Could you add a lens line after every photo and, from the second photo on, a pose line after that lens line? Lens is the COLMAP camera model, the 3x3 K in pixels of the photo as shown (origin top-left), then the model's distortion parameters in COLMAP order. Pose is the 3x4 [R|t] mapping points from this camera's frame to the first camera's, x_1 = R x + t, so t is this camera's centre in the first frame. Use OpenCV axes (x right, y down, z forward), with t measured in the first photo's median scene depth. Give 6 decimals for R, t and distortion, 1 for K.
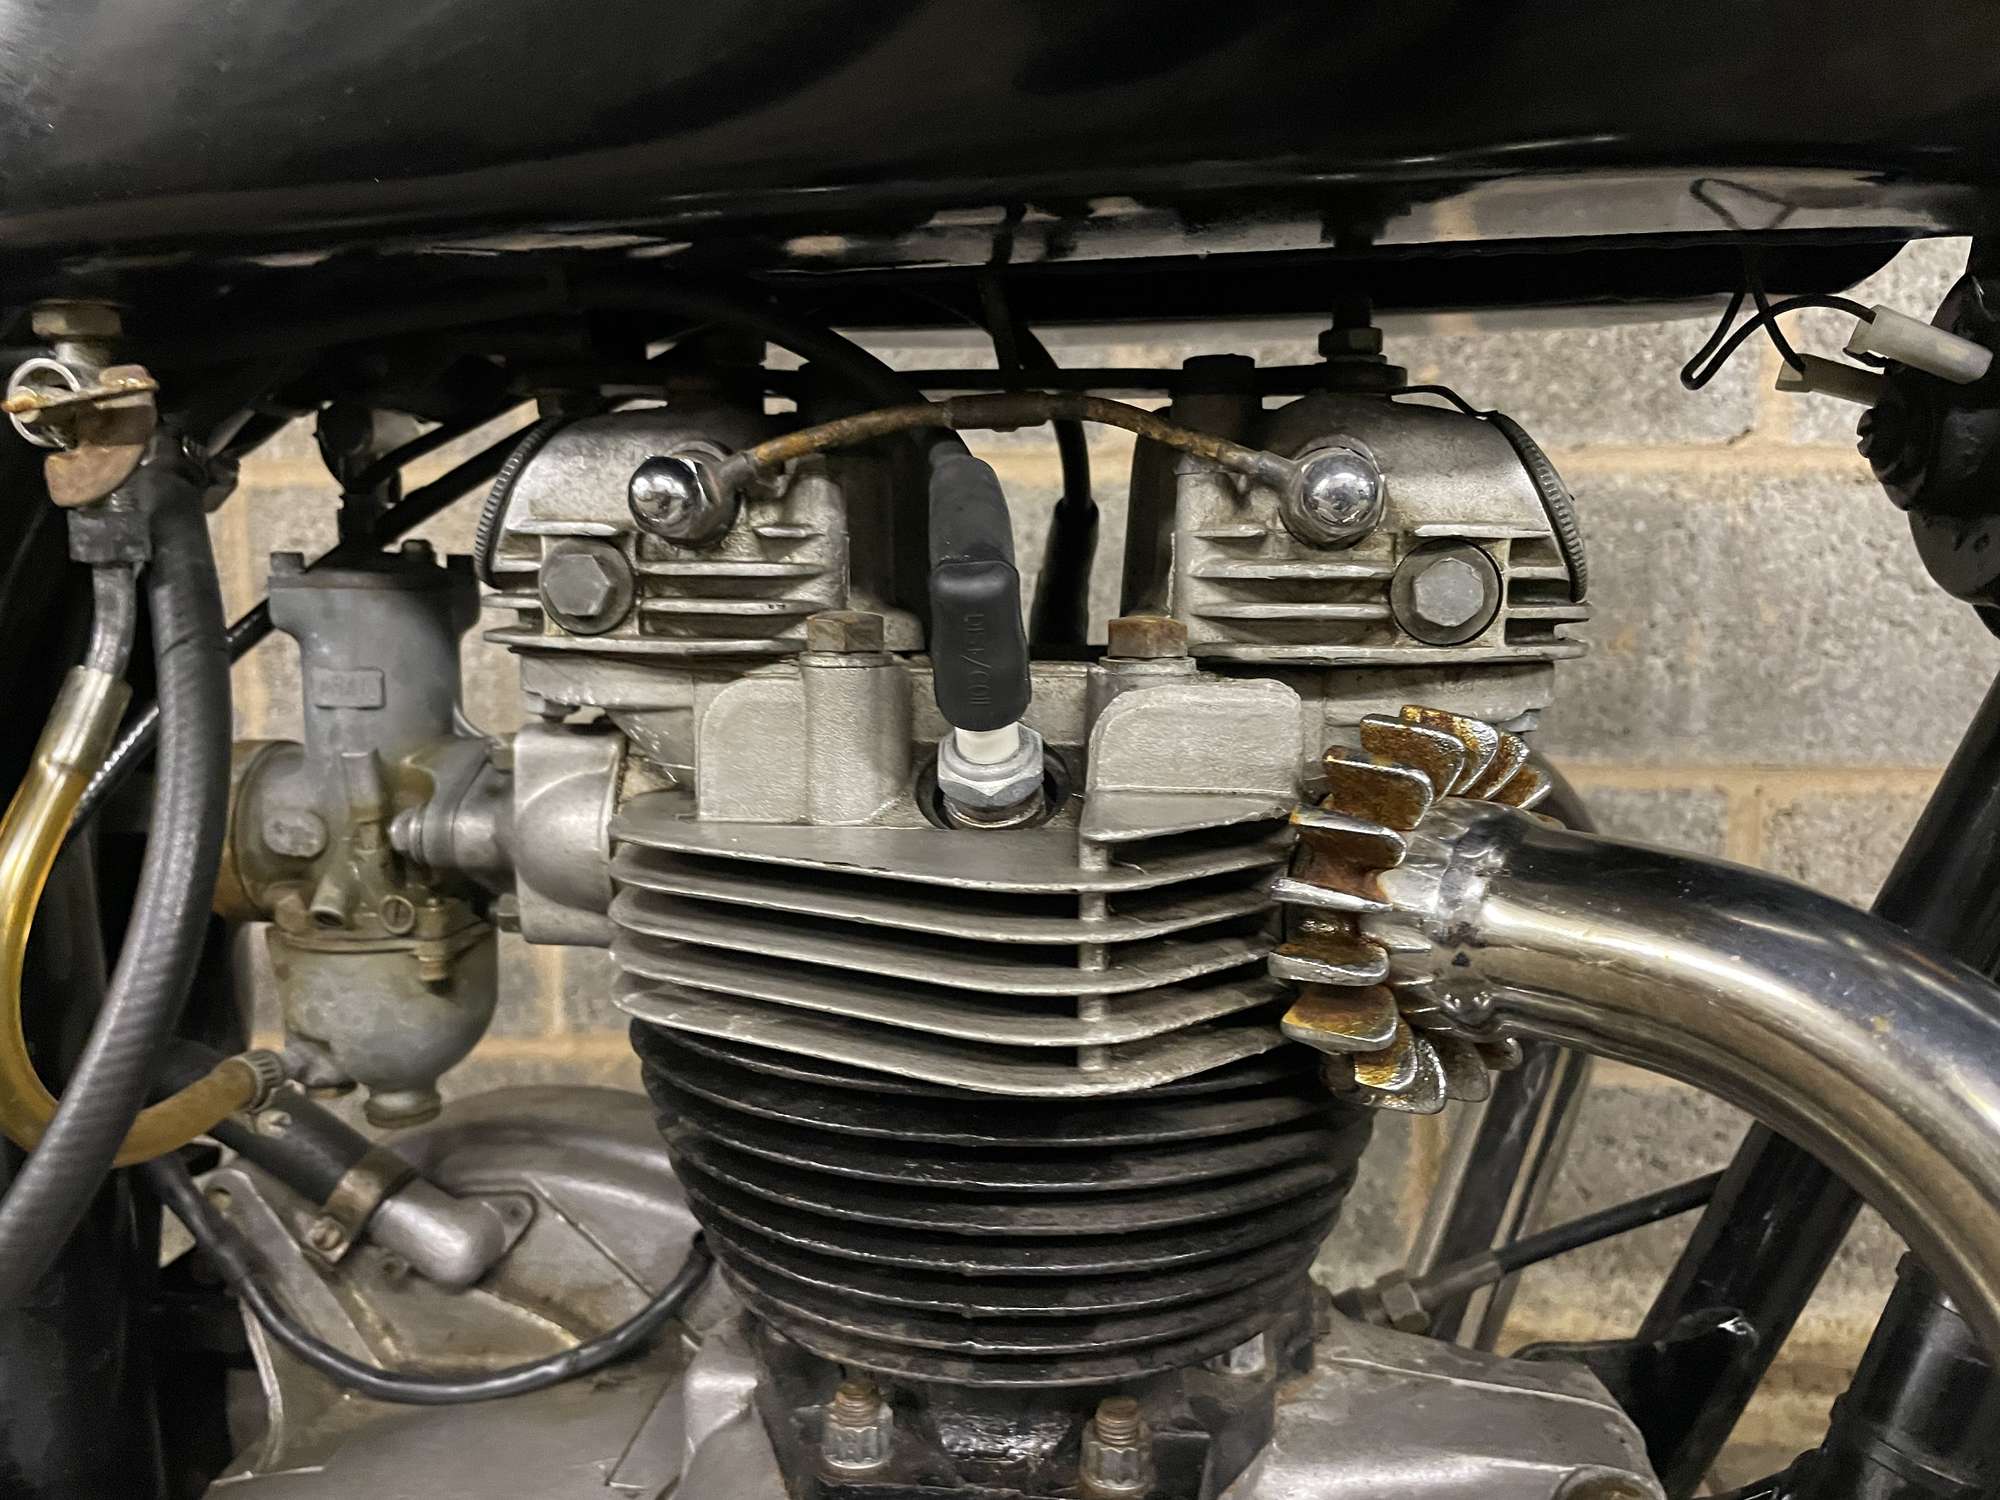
lens RADIAL K [[1541.4, 0, 975.5], [0, 1541.4, 748.6], [0, 0, 1]] dist [0.084042, -0.125893]
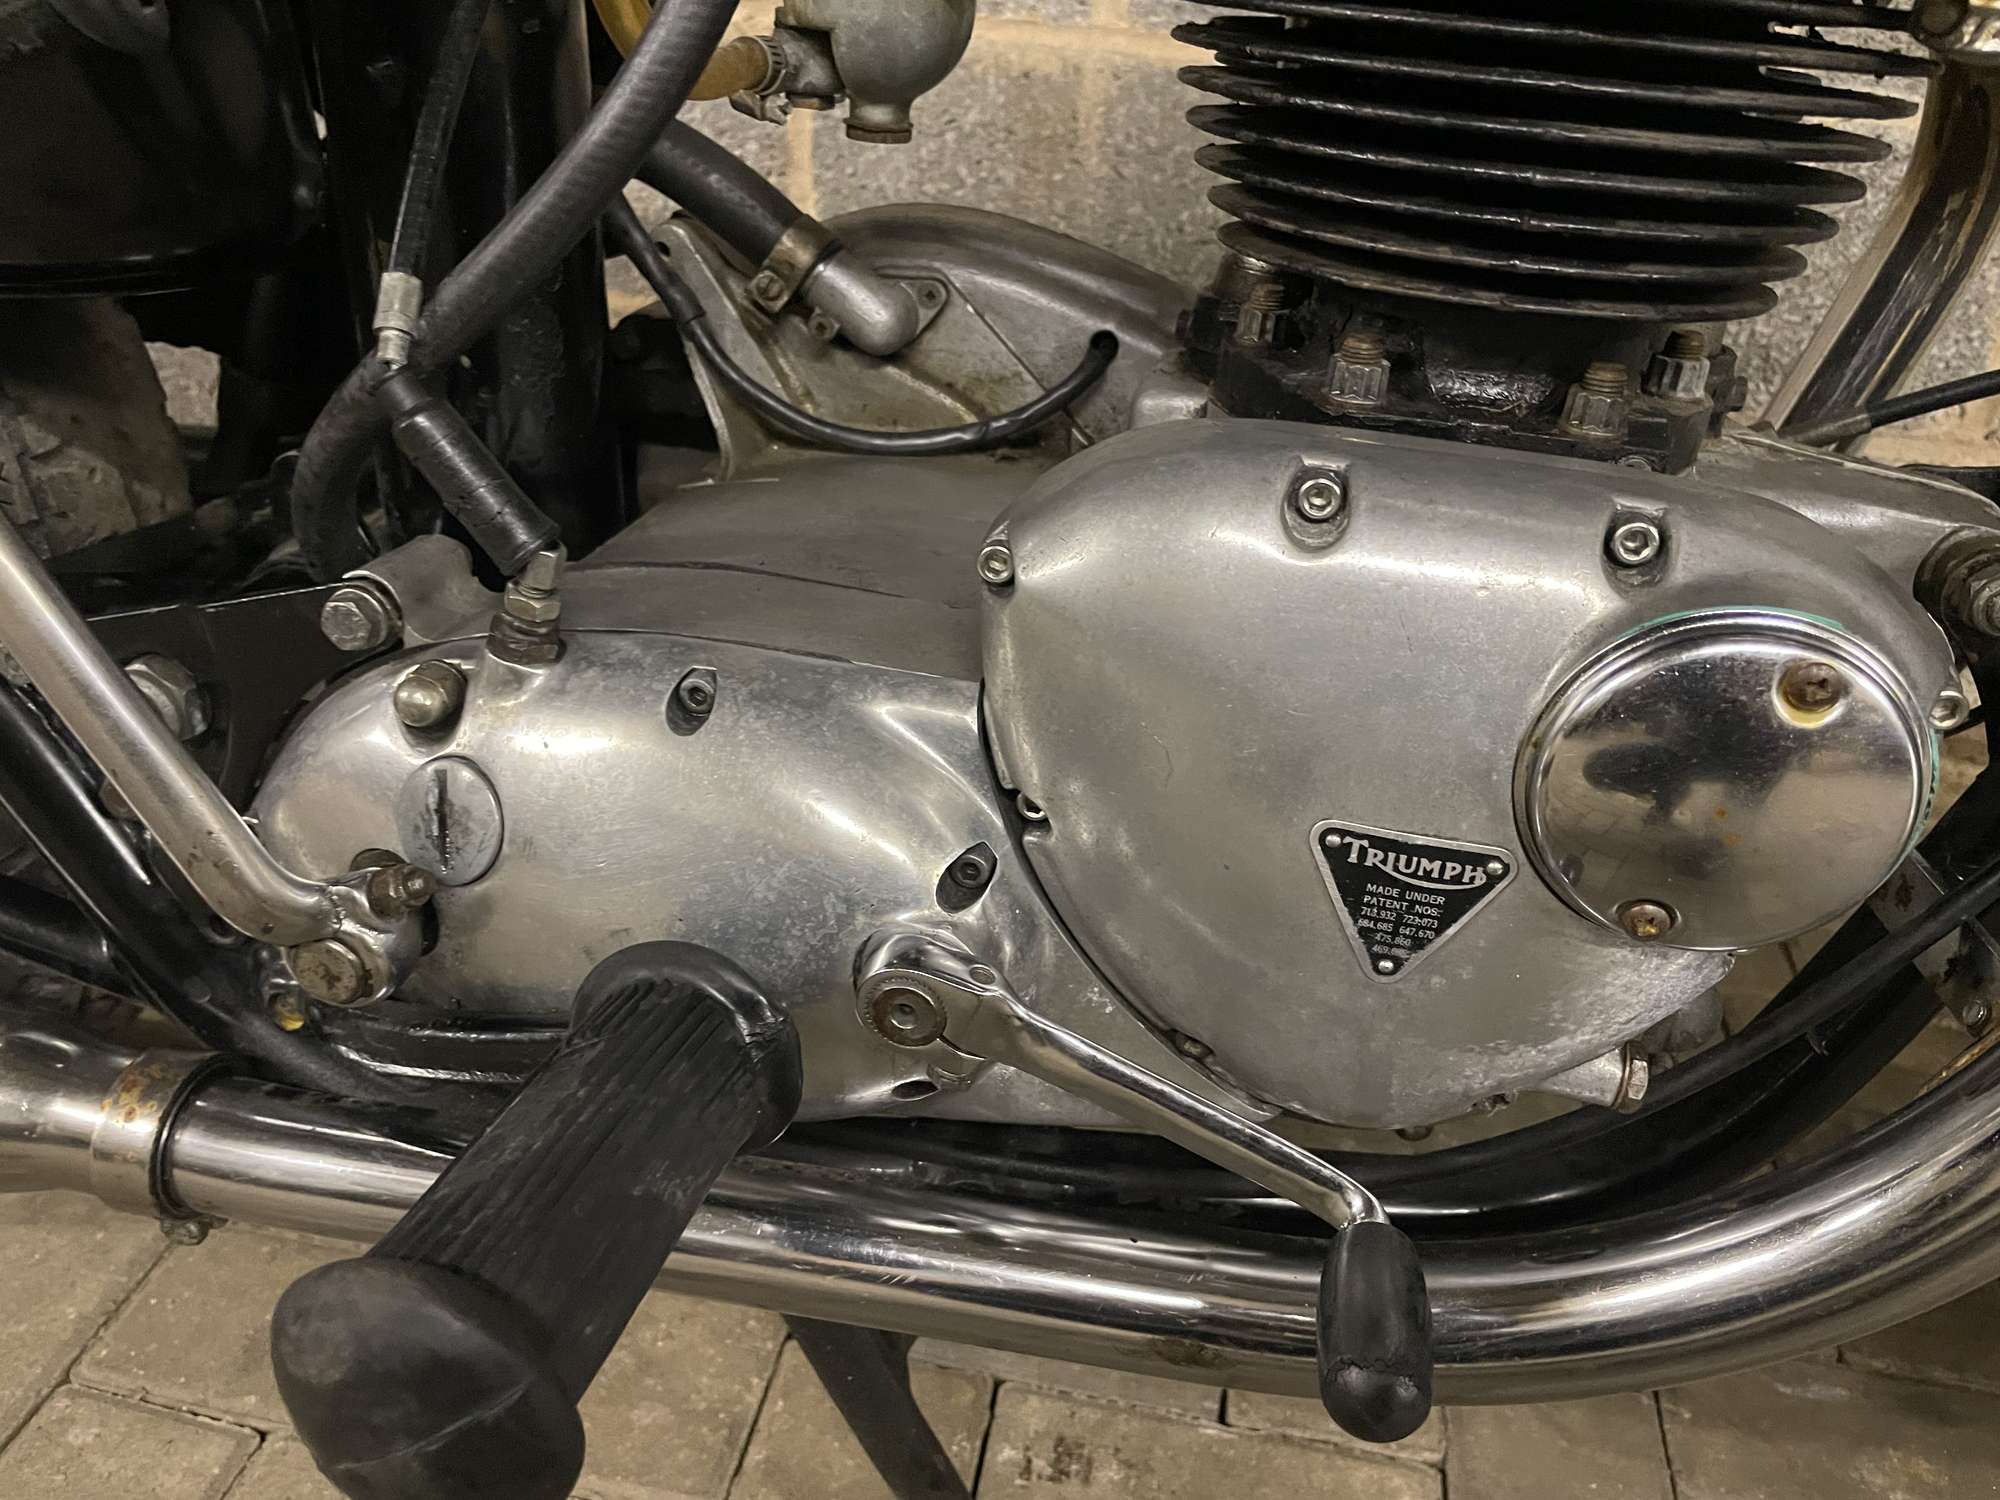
lens RADIAL K [[1541.4, 0, 997.2], [0, 1541.4, 763.1], [0, 0, 1]] dist [0.084042, -0.125893]
pose [[0.993165, 0.108179, -0.043833, -0.175548], [-0.085398, 0.929453, 0.358922, 0.218903], [0.079568, -0.352725, 0.932338, -0.109239]]
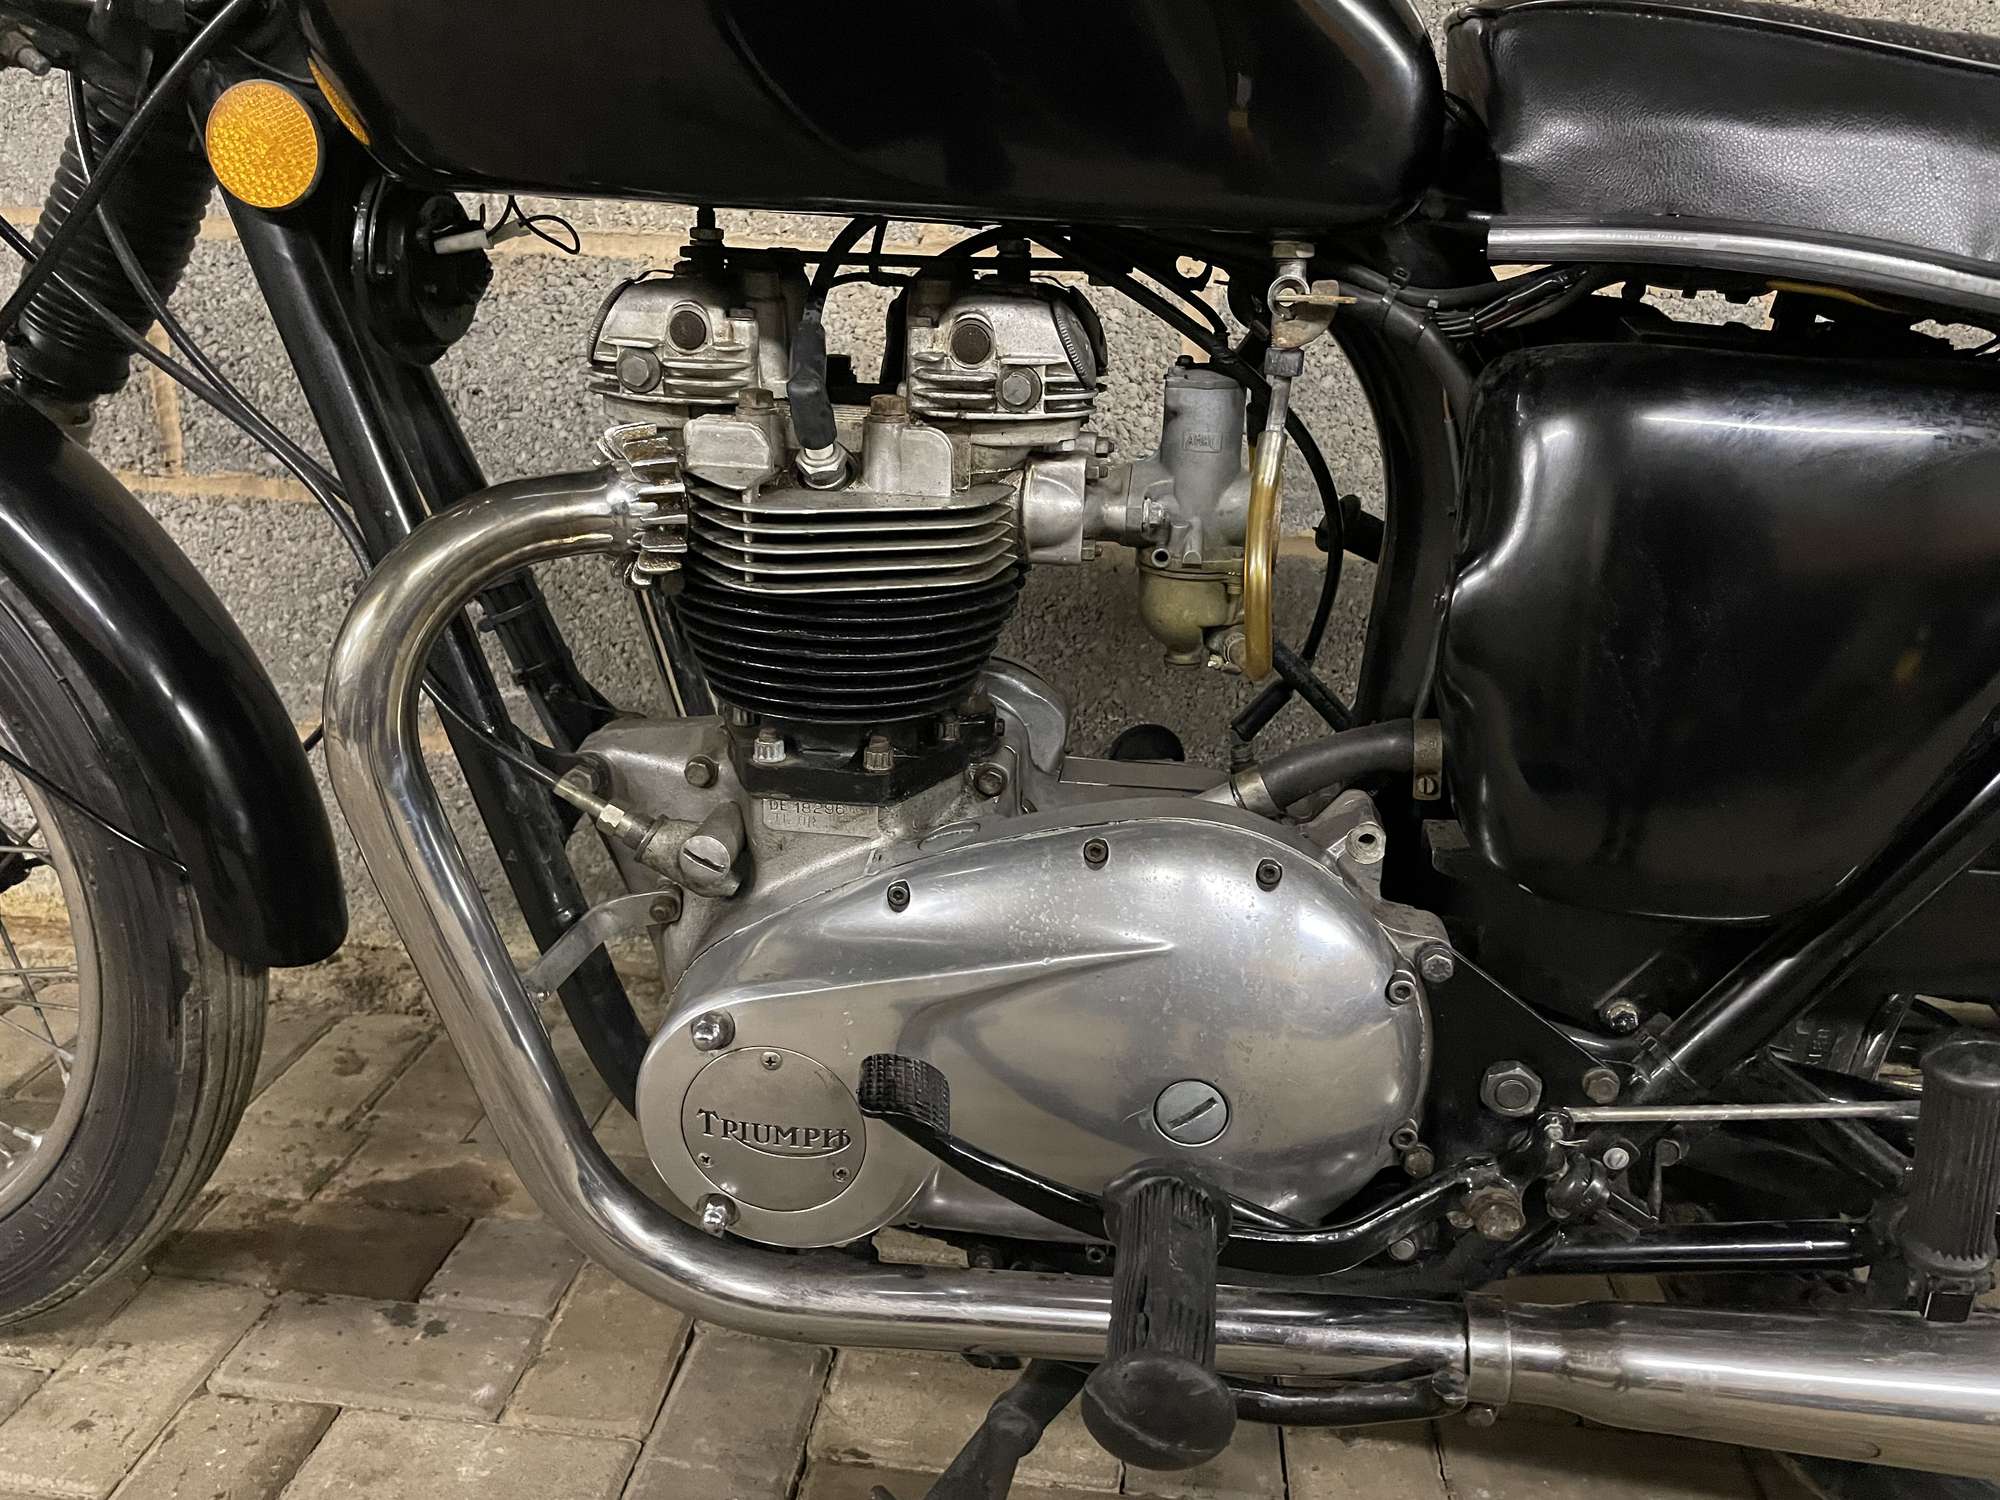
lens RADIAL K [[1541.4, 0, 999.8], [0, 1541.4, 744.9], [0, 0, 1]] dist [0.084042, -0.125893]
pose [[0.999052, 0.043517, -0.000645, -0.553658], [-0.042881, 0.986770, 0.156352, -0.026700], [0.007440, -0.156177, 0.987701, -0.327959]]
